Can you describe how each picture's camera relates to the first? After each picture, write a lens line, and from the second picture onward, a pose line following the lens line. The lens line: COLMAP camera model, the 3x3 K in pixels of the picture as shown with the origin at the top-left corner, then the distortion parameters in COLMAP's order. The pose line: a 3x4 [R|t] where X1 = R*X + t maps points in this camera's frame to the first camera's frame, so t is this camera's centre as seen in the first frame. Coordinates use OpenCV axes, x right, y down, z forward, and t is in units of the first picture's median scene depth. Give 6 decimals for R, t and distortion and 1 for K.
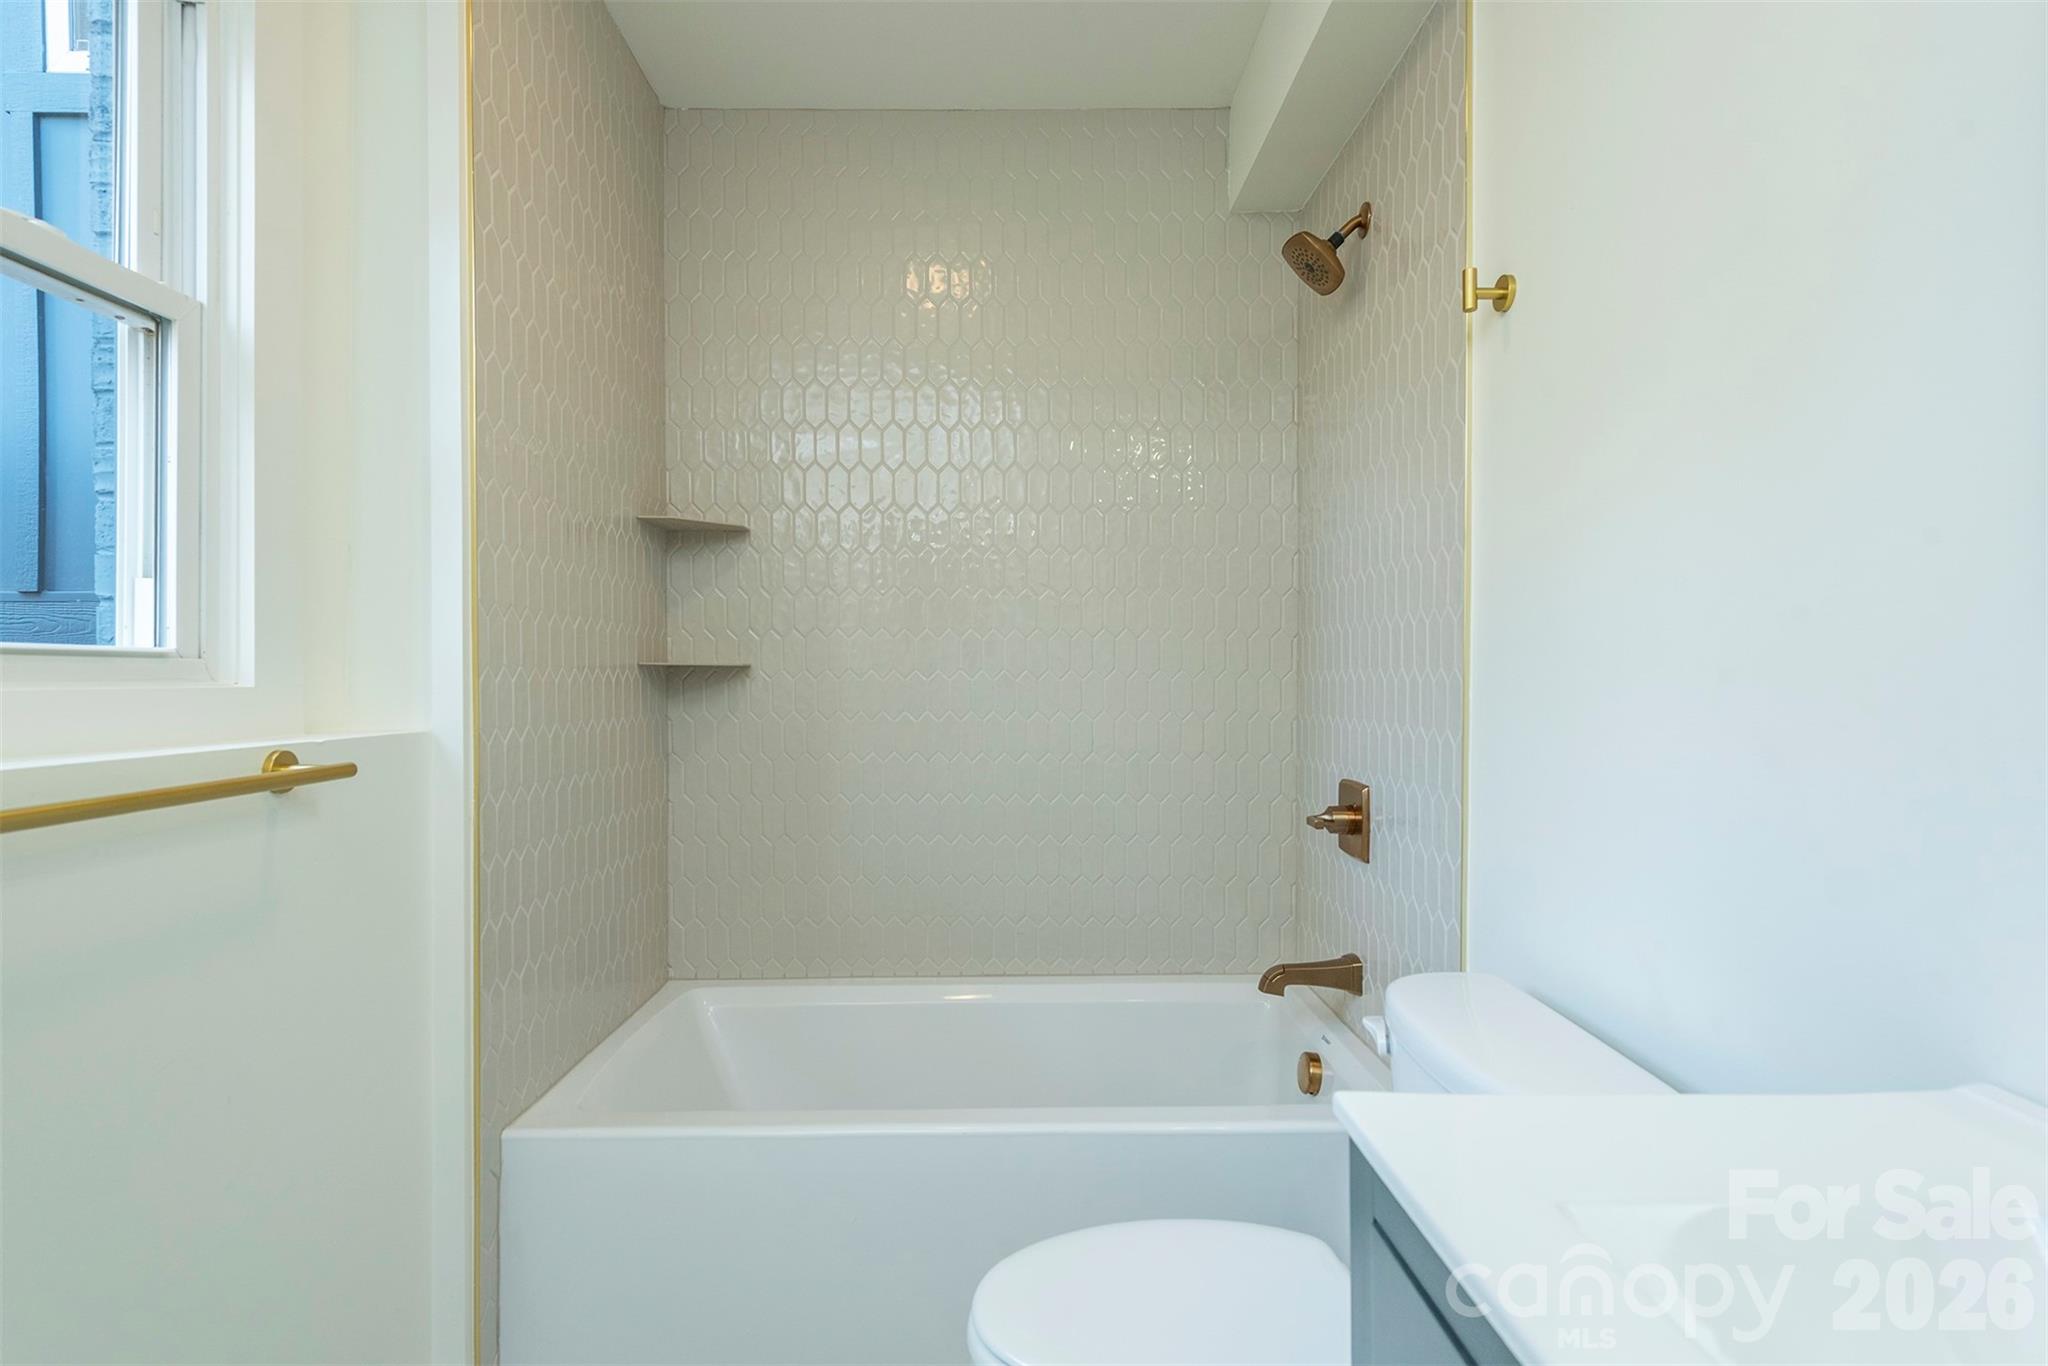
lens RADIAL K [[1016.0, 0, 1024.0], [0, 1016.0, 683.0], [0, 0, 1]] dist [0.029011, -0.000077]
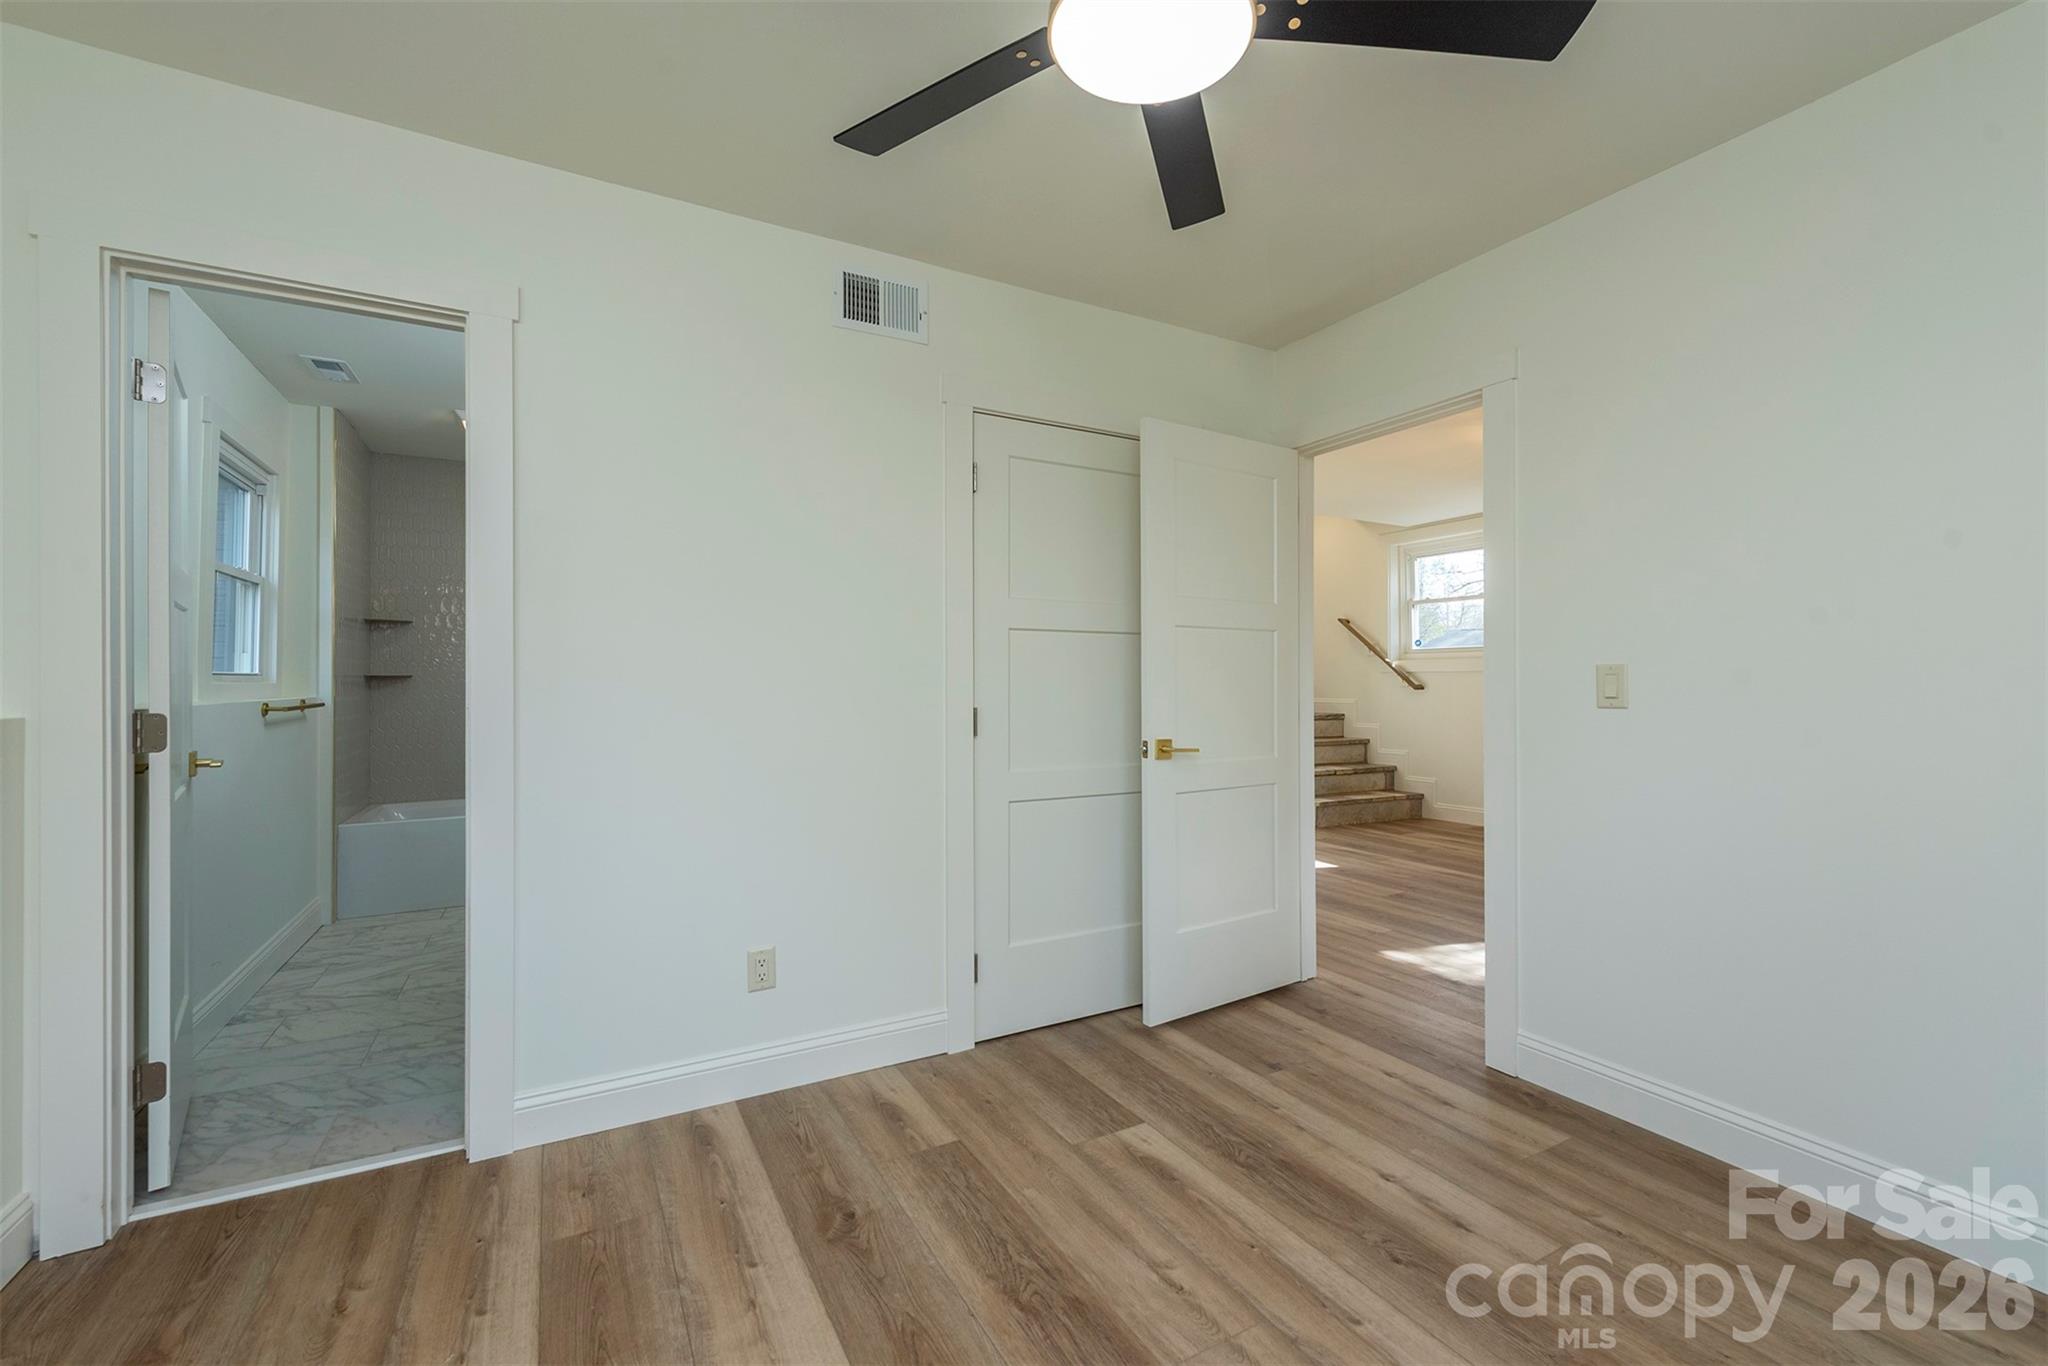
lens RADIAL K [[837.5, 0, 1024.0], [0, 837.5, 683.0], [0, 0, 1]] dist [-0.005215, -0.000407]
pose [[0.878839, 0.000155, 0.477119, 0.110653], [0.003983, 0.999963, -0.007660, 0.026586], [-0.477102, 0.008633, 0.878805, -2.016484]]
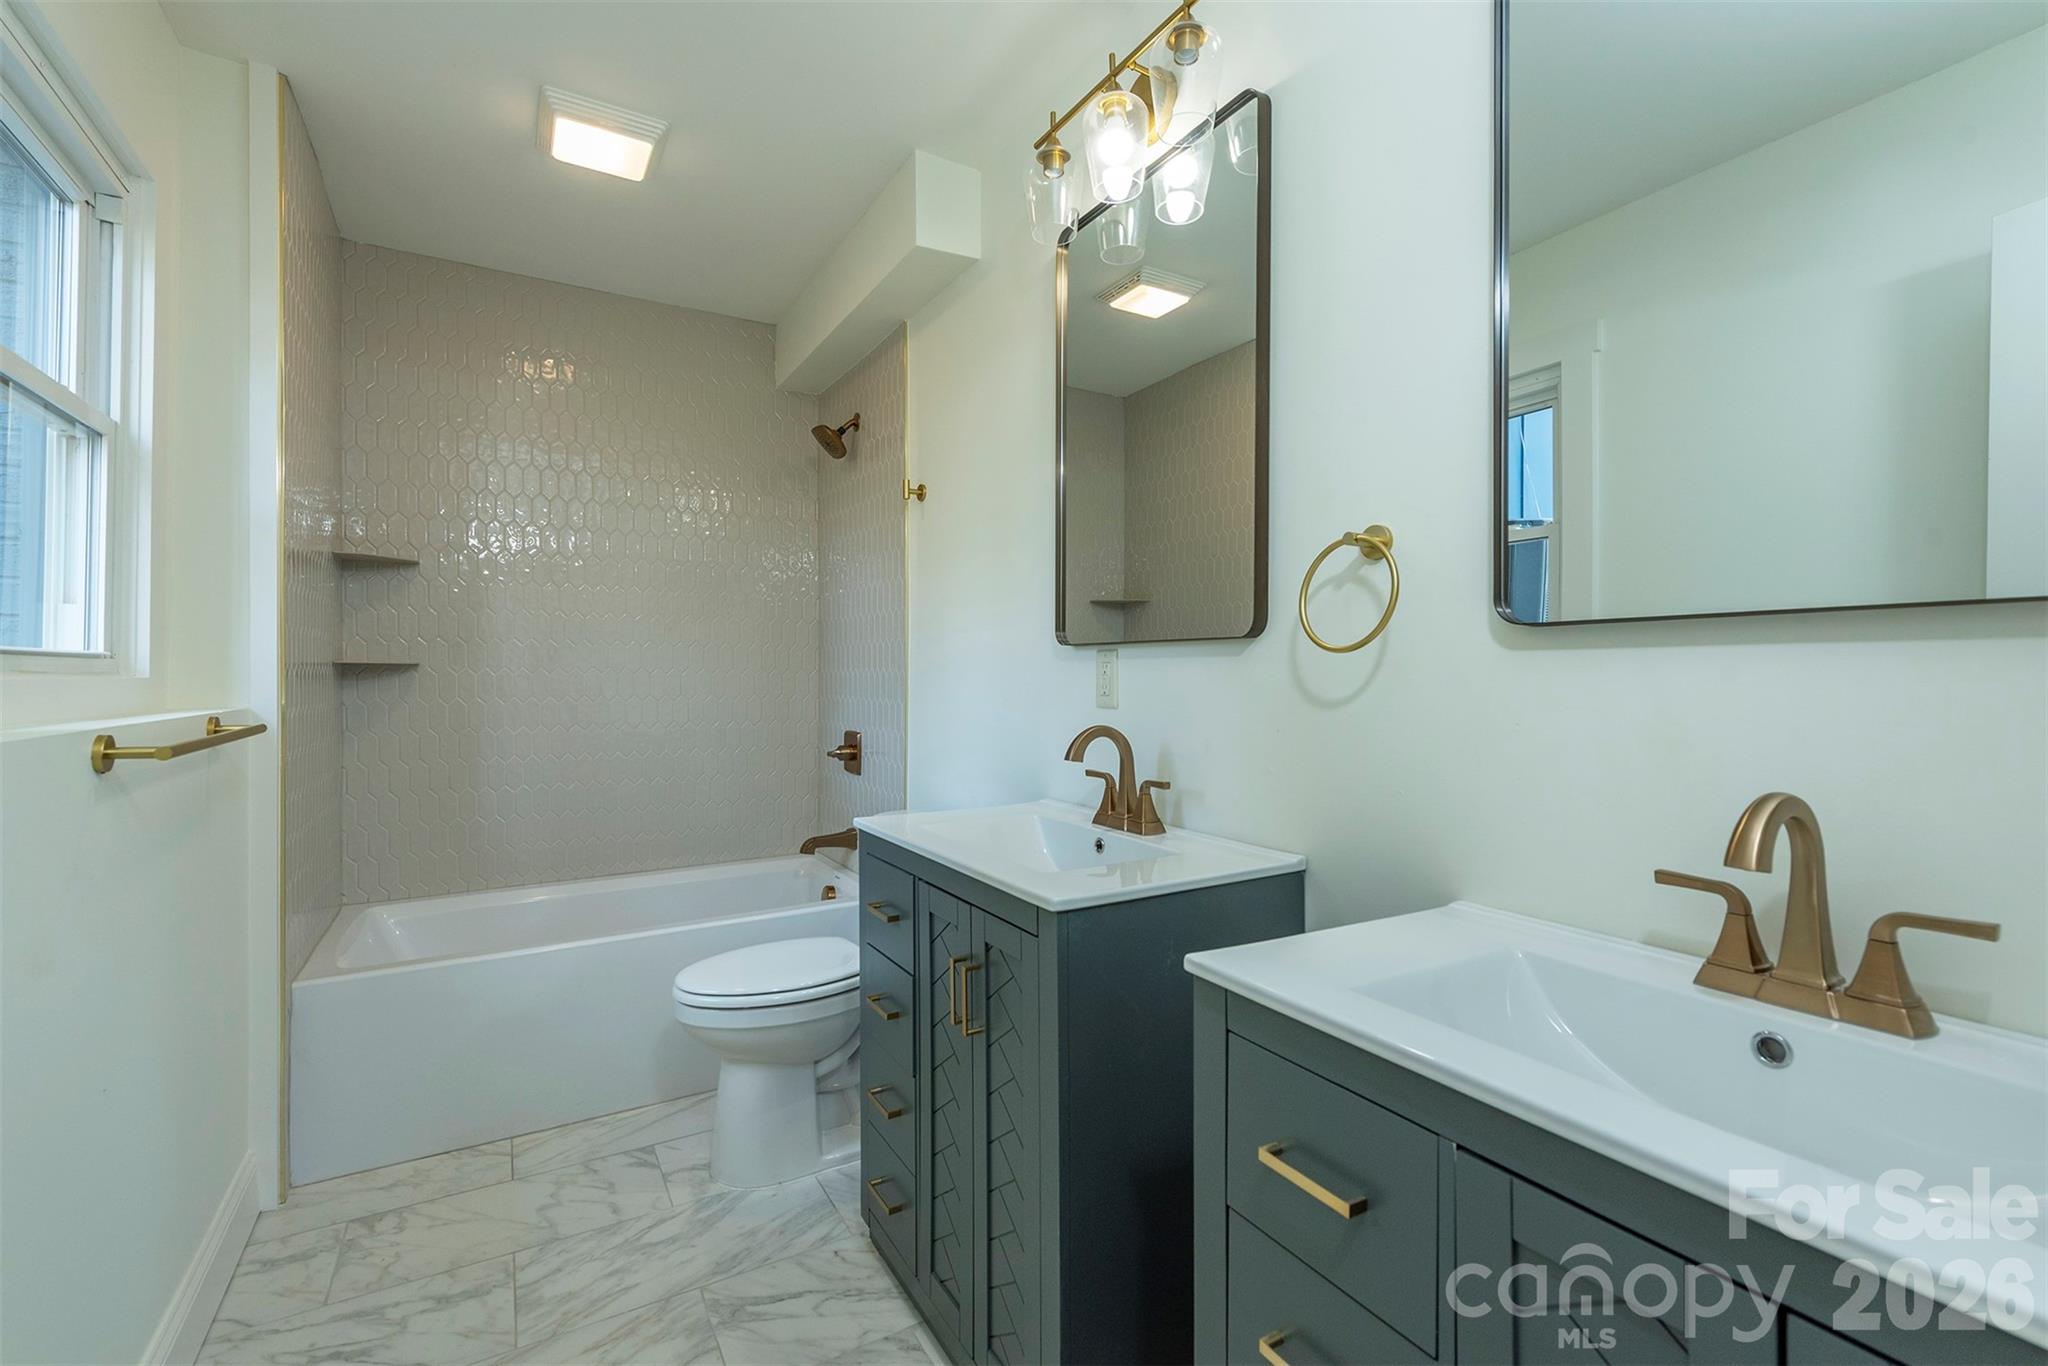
lens RADIAL K [[915.5, 0, 1001.0], [0, 915.5, 682.4], [0, 0, 1]] dist [0.003896, -0.001014]
pose [[0.882871, -0.002118, 0.469611, -0.204201], [0.001595, 0.999998, 0.001511, 0.008316], [-0.469613, -0.000585, 0.882872, -0.551054]]
